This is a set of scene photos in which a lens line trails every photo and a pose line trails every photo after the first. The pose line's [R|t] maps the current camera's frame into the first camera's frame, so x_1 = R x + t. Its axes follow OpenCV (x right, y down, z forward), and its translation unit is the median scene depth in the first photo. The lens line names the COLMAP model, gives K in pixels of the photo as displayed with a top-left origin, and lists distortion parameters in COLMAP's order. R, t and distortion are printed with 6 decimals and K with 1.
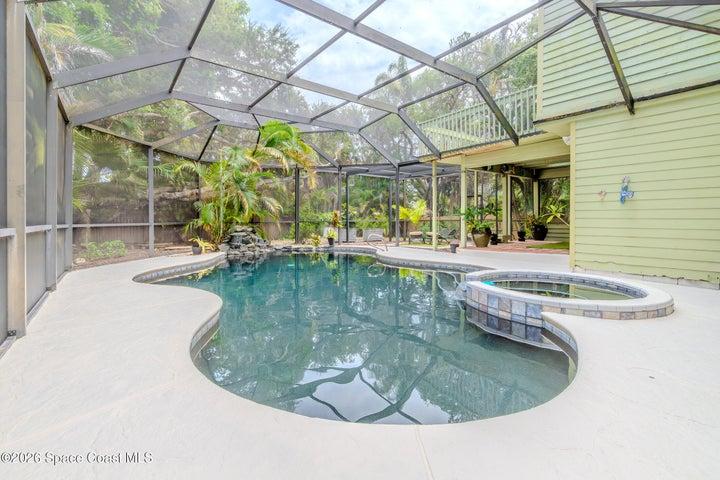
lens RADIAL K [[318.5, 0, 357.8], [0, 318.5, 228.5], [0, 0, 1]] dist [0.000395, 0.000365]
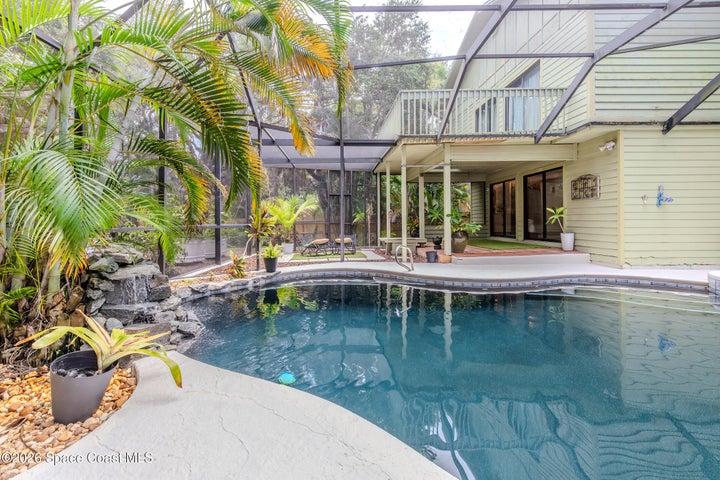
lens RADIAL K [[318.5, 0, 357.8], [0, 318.5, 228.5], [0, 0, 1]] dist [0.000395, 0.000365]
pose [[0.621299, -0.016528, 0.783400, -0.748320], [0.027231, 0.999629, -0.000507, -0.025329], [-0.783101, 0.021648, 0.621518, 1.053723]]
